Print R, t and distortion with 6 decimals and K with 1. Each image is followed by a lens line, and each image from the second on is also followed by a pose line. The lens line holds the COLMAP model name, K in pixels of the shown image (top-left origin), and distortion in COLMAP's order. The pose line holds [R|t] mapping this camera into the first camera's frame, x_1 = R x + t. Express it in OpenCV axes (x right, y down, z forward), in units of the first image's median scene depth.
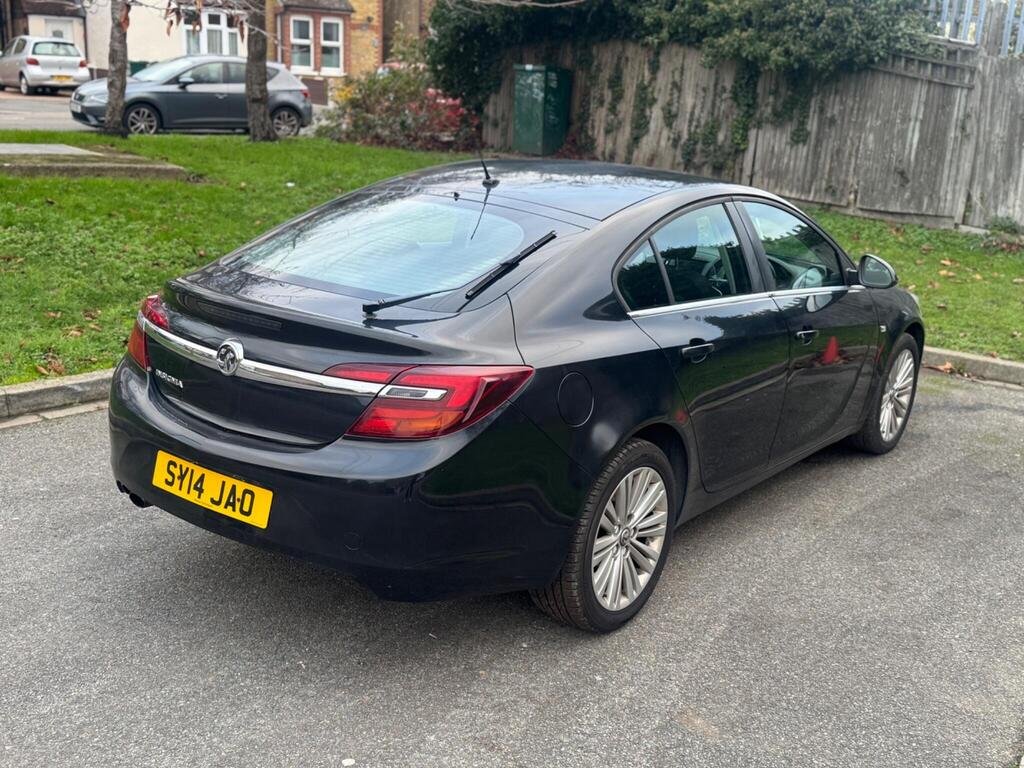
lens RADIAL K [[1099.3, 0, 508.5], [0, 1099.3, 388.1], [0, 0, 1]] dist [0.202750, -0.453240]
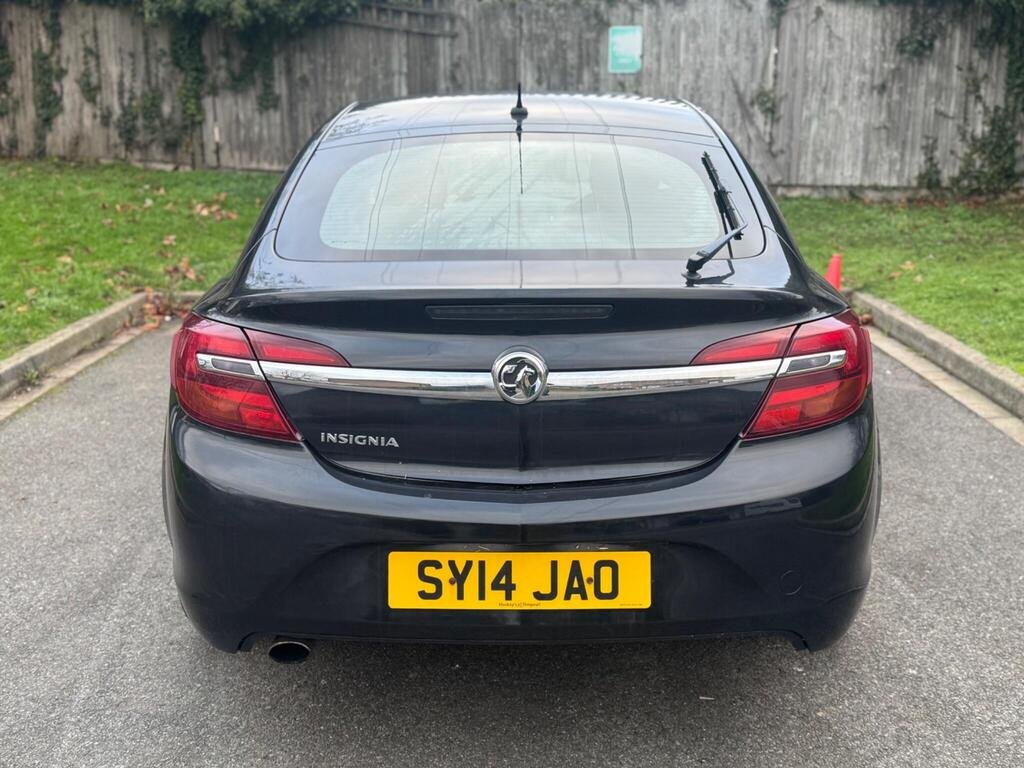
lens RADIAL K [[1200.6, 0, 514.0], [0, 1200.6, 383.9], [0, 0, 1]] dist [0.210280, -0.497876]
pose [[0.806997, -0.203361, 0.554436, -0.159149], [0.209934, 0.976303, 0.052533, -0.015020], [-0.551981, 0.074001, 0.830567, 0.100504]]
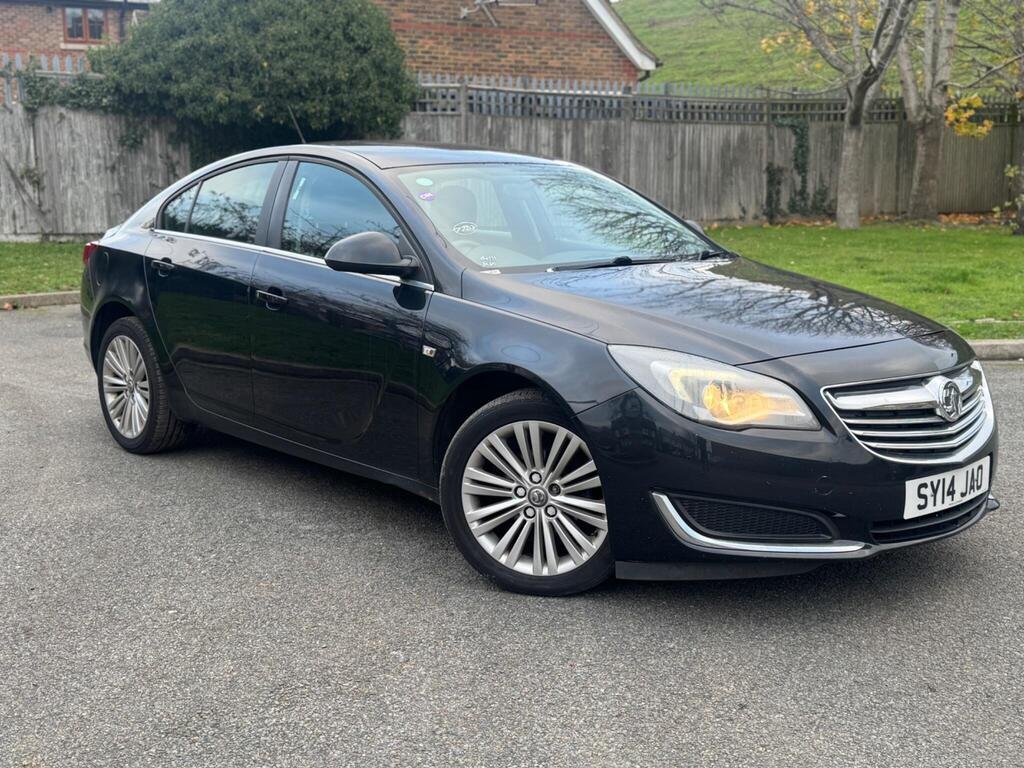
lens RADIAL K [[1117.2, 0, 496.4], [0, 1117.2, 380.5], [0, 0, 1]] dist [0.200124, -0.467178]
pose [[0.174086, -0.233399, 0.956671, -0.539847], [0.277131, 0.943851, 0.179842, -0.011144], [-0.944930, 0.233816, 0.228994, 0.052885]]
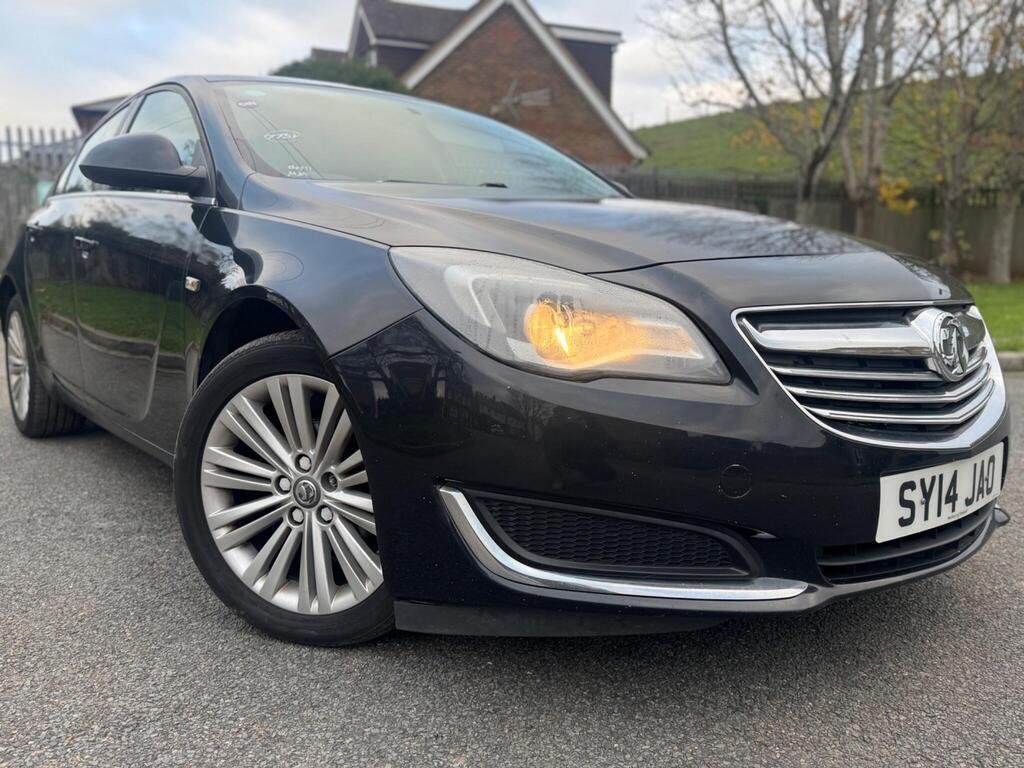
lens RADIAL K [[809.1, 0, 505.6], [0, 809.1, 379.4], [0, 0, 1]] dist [0.052833, -0.003603]
pose [[0.223084, -0.197651, 0.954551, -0.407969], [0.269015, 0.953684, 0.134601, 0.037233], [-0.936944, 0.226761, 0.265923, 0.045033]]
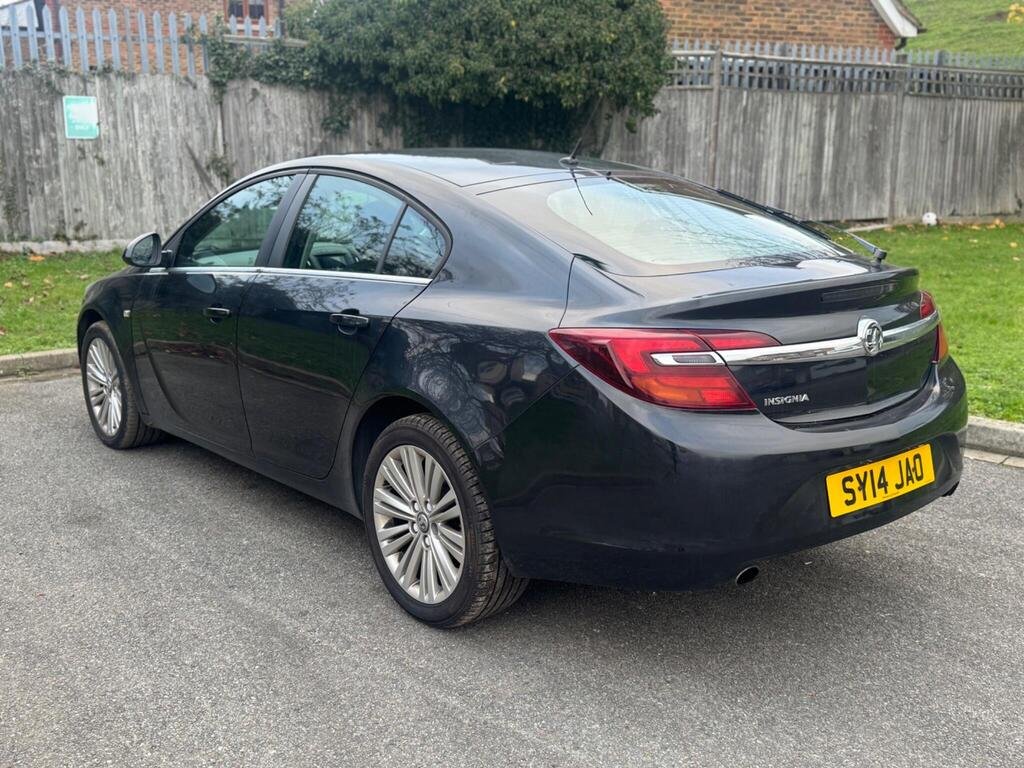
lens RADIAL K [[1020.1, 0, 518.8], [0, 1020.1, 389.4], [0, 0, 1]] dist [0.194444, -0.430211]
pose [[0.239516, -0.270837, 0.932352, -0.278611], [0.274660, 0.939978, 0.202493, -0.058791], [-0.931233, 0.207579, 0.299528, 0.250659]]
